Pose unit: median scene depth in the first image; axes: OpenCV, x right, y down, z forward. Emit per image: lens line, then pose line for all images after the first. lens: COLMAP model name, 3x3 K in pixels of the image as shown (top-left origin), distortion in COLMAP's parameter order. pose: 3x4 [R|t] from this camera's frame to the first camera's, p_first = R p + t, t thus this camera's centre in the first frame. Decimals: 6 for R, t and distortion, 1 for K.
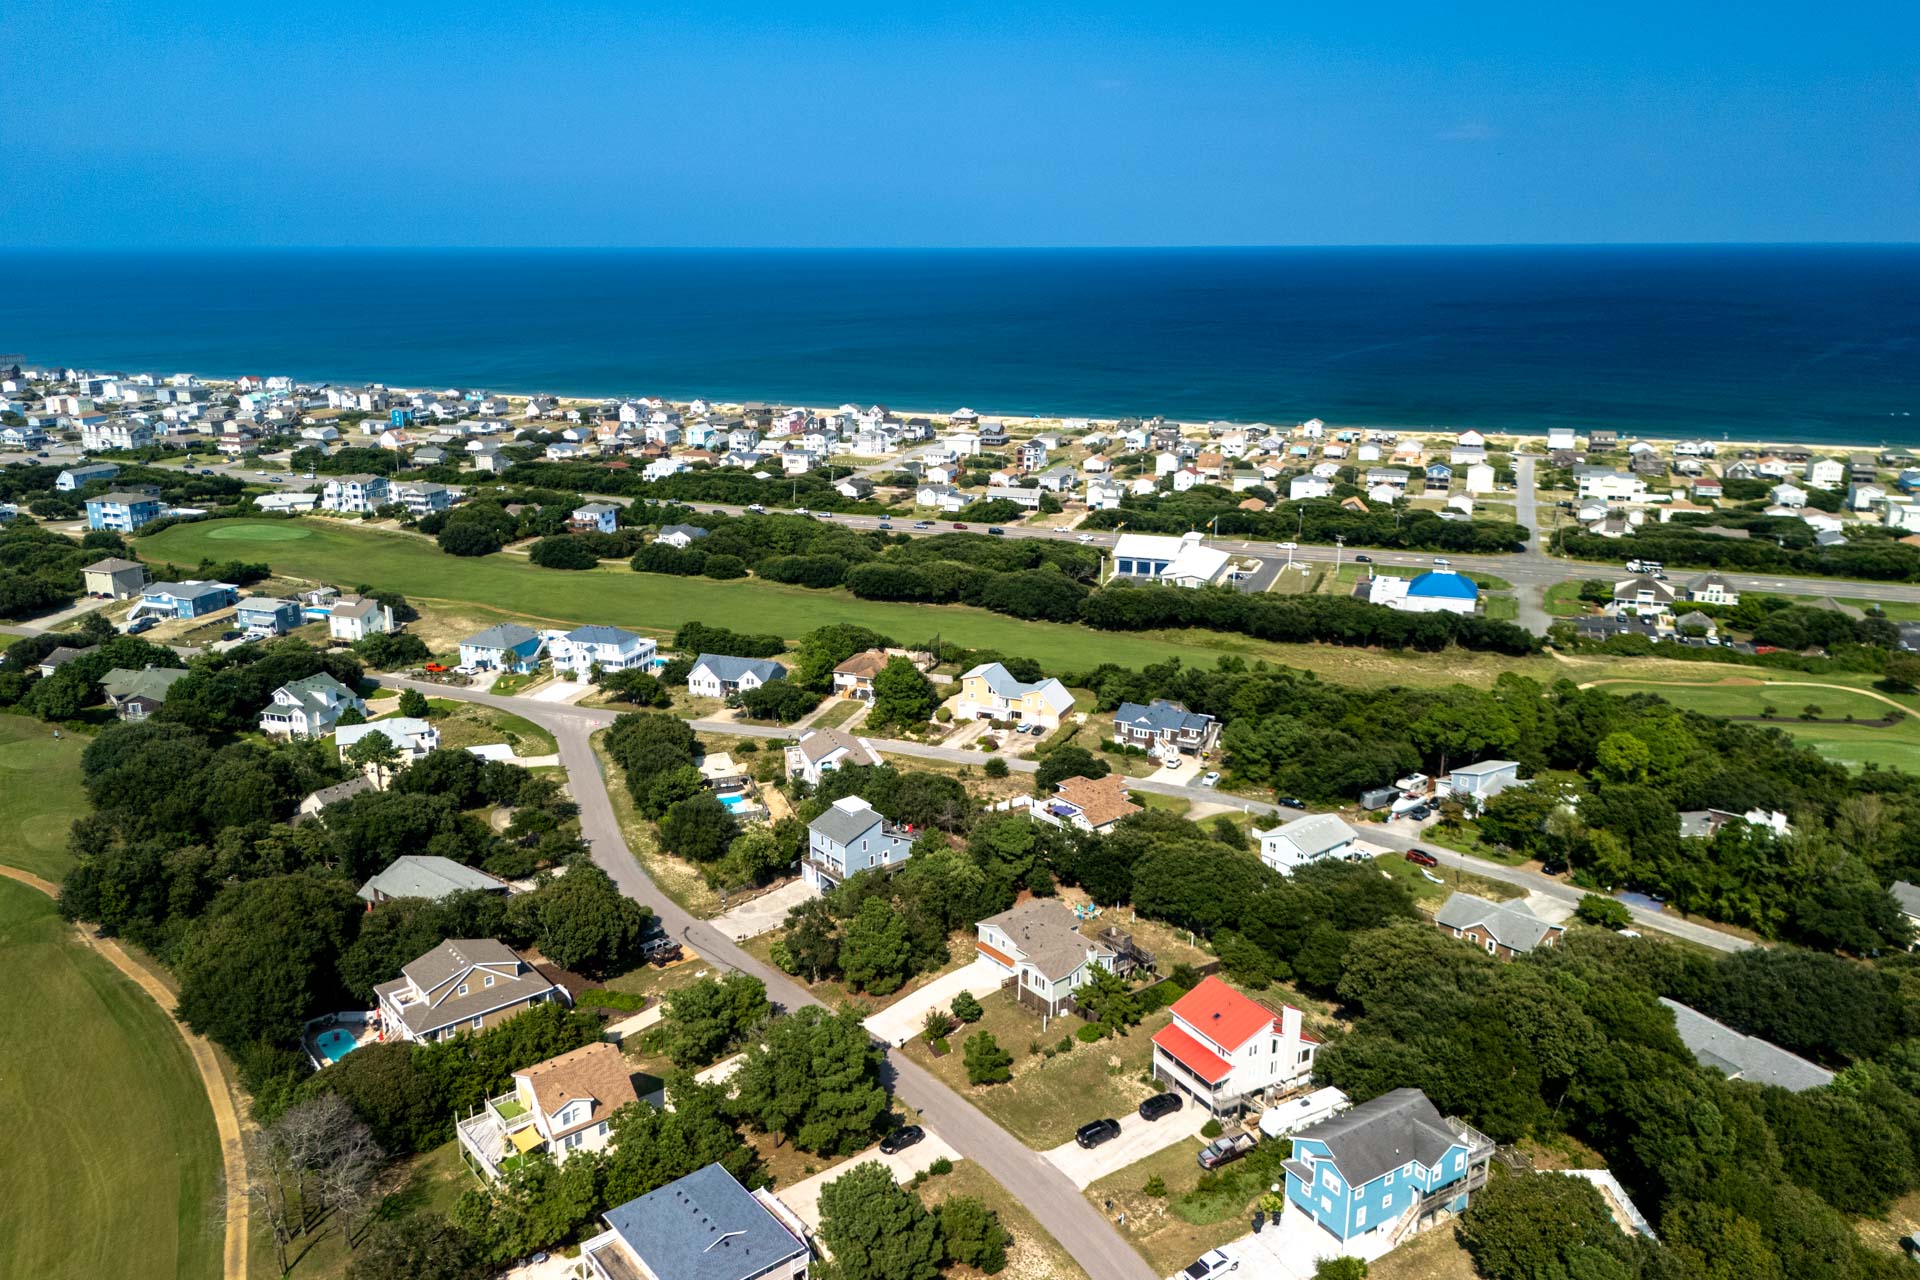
lens RADIAL K [[1385.4, 0, 960.0], [0, 1385.4, 640.0], [0, 0, 1]] dist [0.101930, -0.120530]
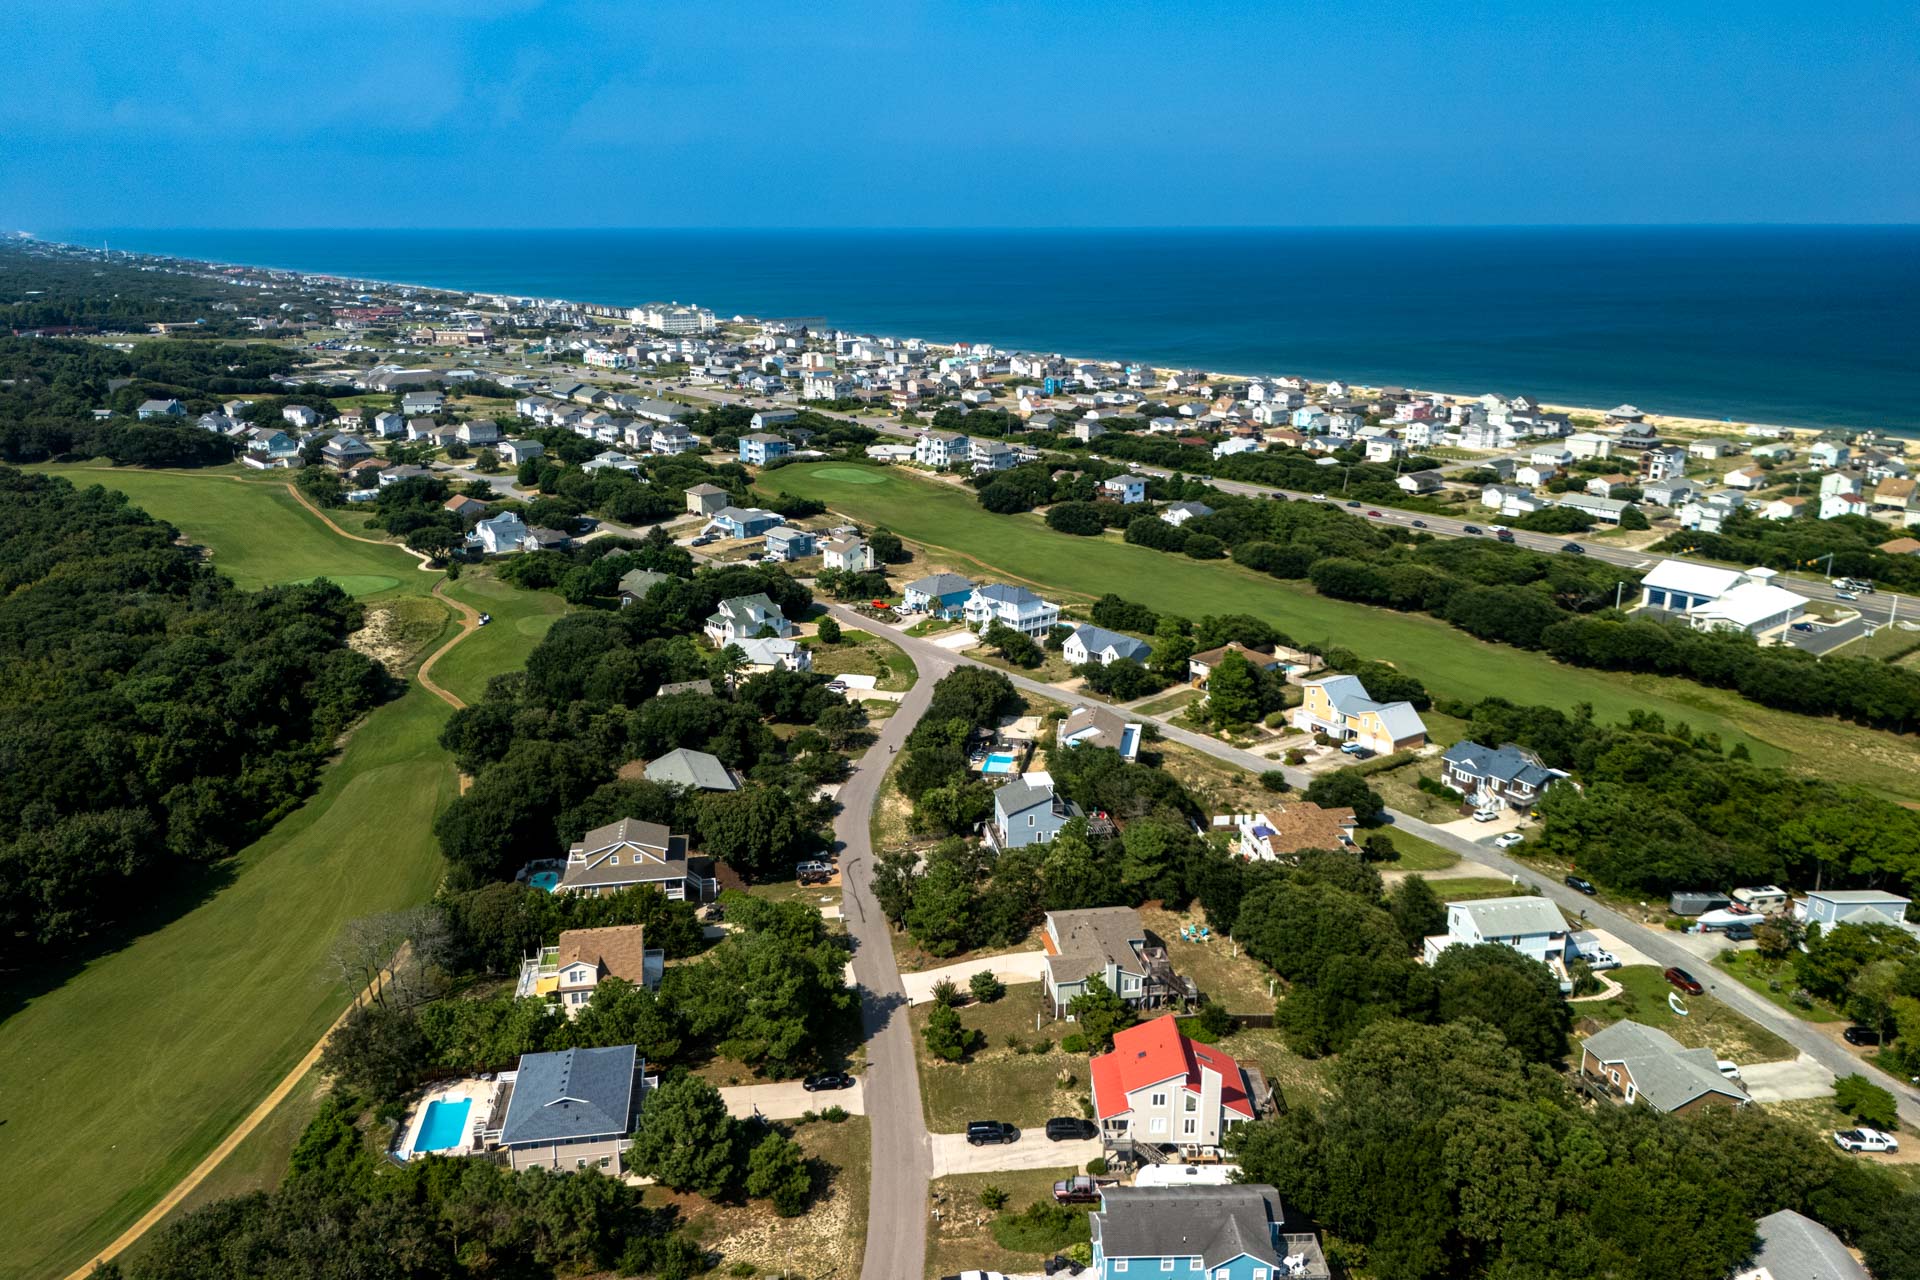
lens RADIAL K [[1385.4, 0, 960.0], [0, 1385.4, 640.0], [0, 0, 1]] dist [0.101930, -0.120530]
pose [[0.873176, 0.143030, -0.465946, 0.173844], [-0.136405, 0.989484, 0.048119, -0.012140], [0.467929, 0.021540, 0.883504, 0.041742]]
